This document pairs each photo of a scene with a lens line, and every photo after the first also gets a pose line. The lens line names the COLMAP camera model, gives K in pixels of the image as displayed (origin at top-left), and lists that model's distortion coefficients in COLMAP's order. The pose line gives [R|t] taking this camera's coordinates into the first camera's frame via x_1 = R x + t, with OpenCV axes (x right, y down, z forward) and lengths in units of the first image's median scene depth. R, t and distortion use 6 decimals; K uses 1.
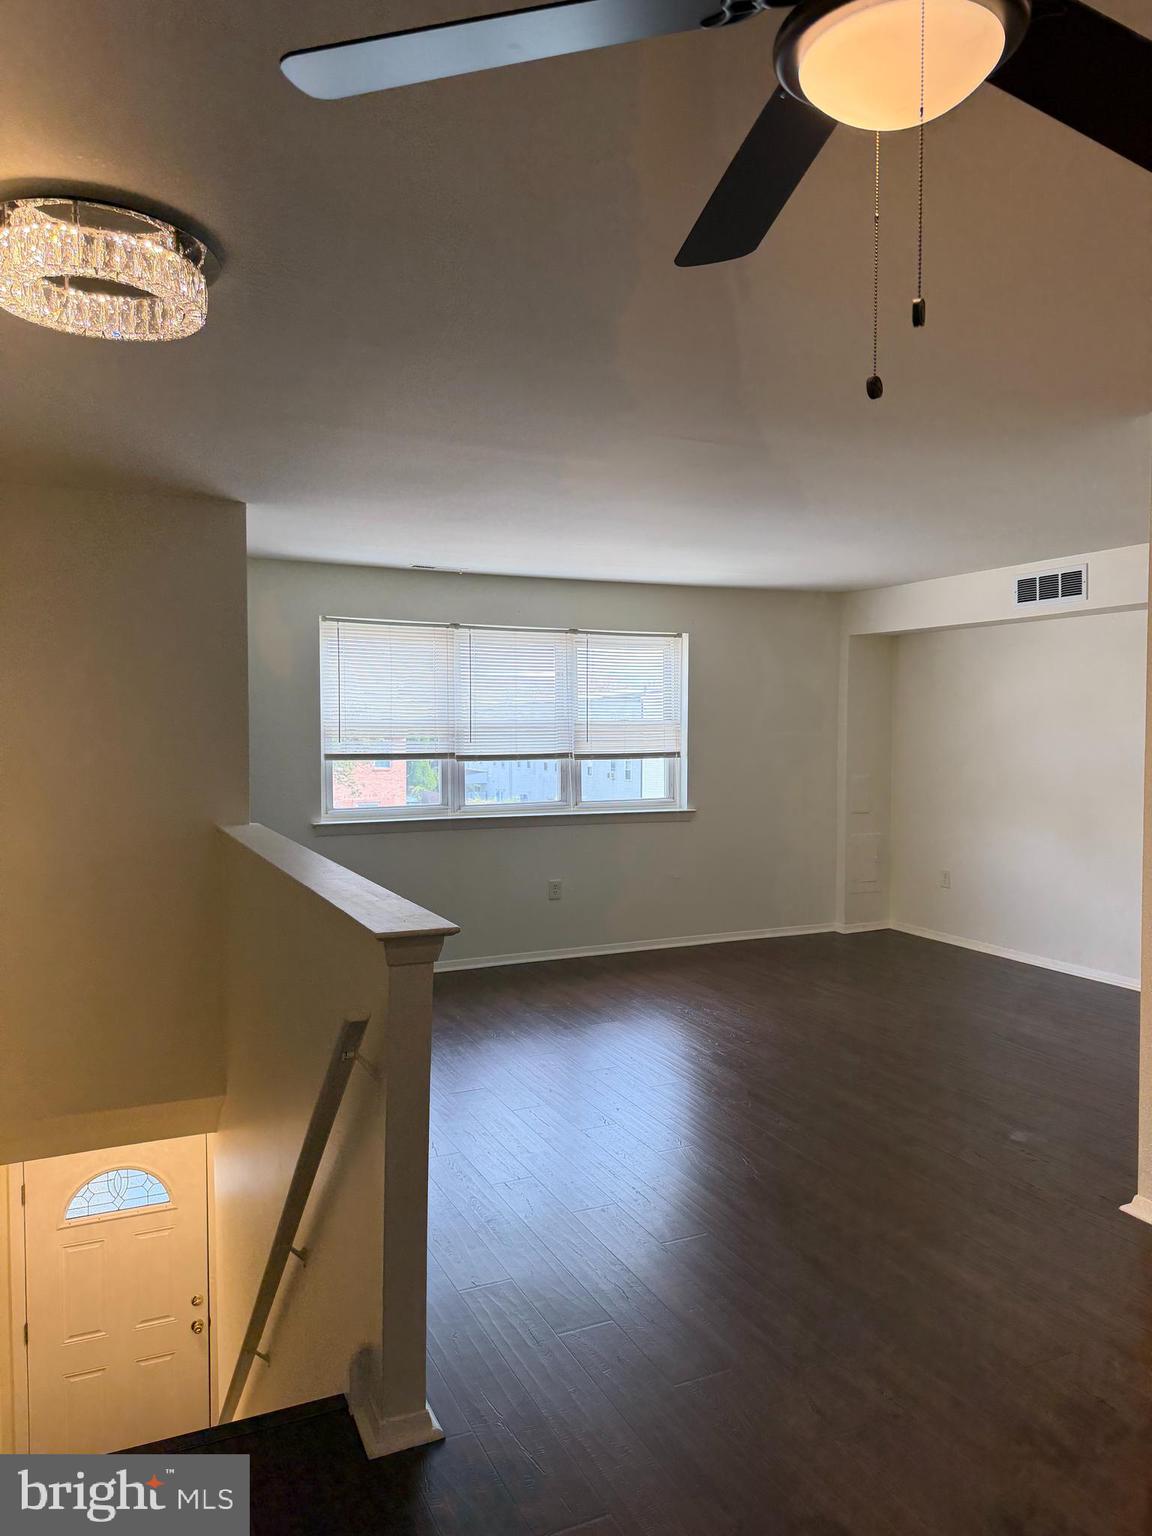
lens RADIAL K [[1077.7, 0, 590.3], [0, 1077.7, 778.3], [0, 0, 1]] dist [0.056119, -0.061471]
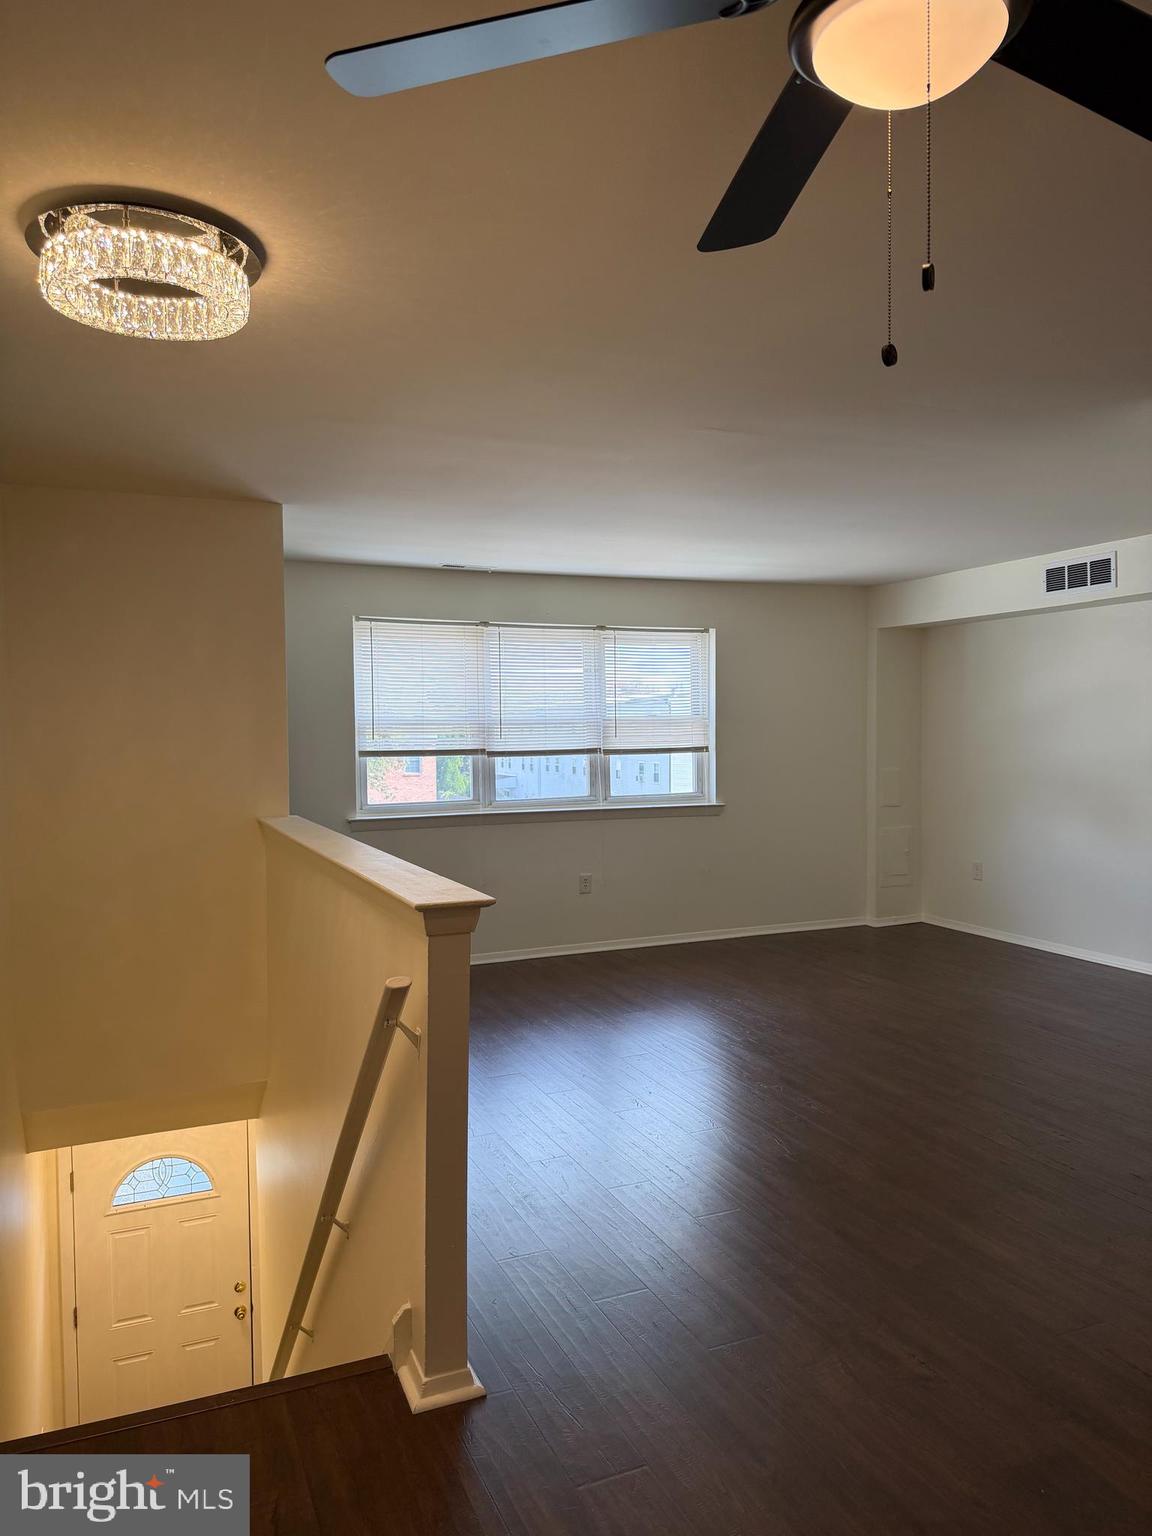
lens RADIAL K [[1077.7, 0, 584.5], [0, 1077.7, 778.1], [0, 0, 1]] dist [0.056119, -0.061471]
pose [[0.999436, -0.009911, -0.032081, -0.000606], [0.009765, 0.999941, -0.004724, 0.011669], [0.032126, 0.004408, 0.999474, -0.012924]]
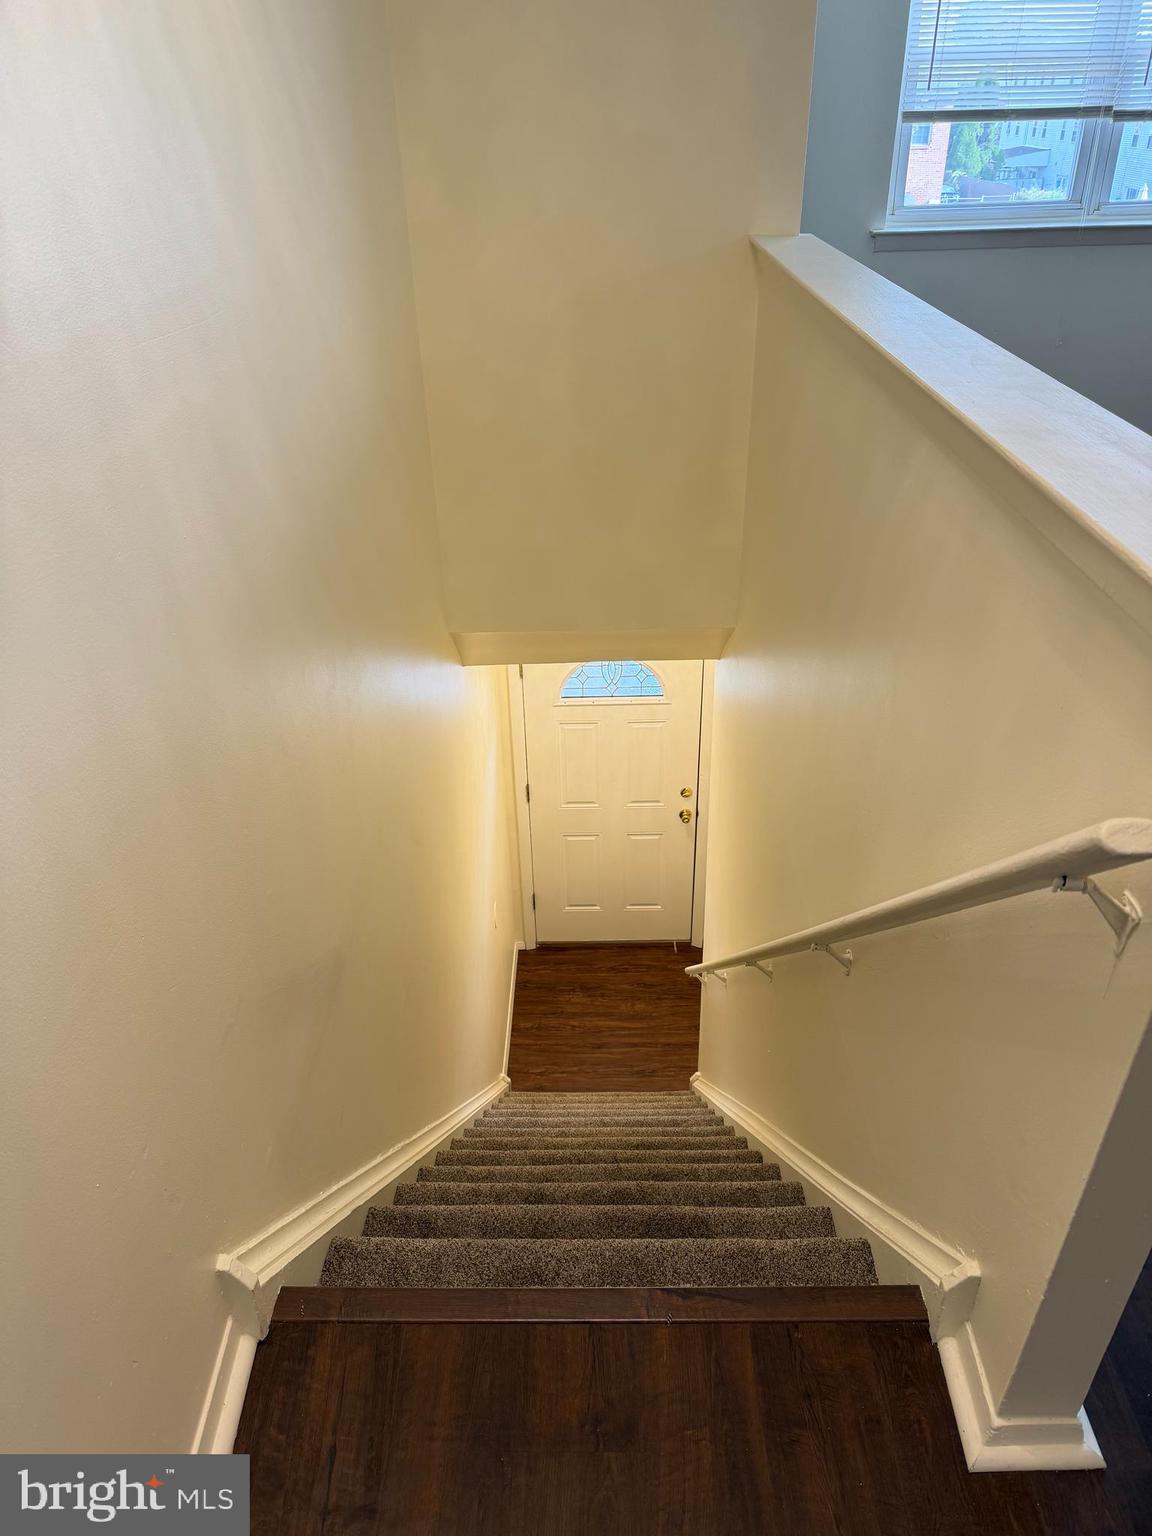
lens RADIAL K [[1077.7, 0, 575.1], [0, 1077.7, 780.0], [0, 0, 1]] dist [0.056119, -0.061471]
pose [[0.900487, 0.209601, -0.381040, -0.101736], [0.005737, 0.870386, 0.492336, 0.003888], [0.434846, -0.445528, 0.782569, 0.250669]]
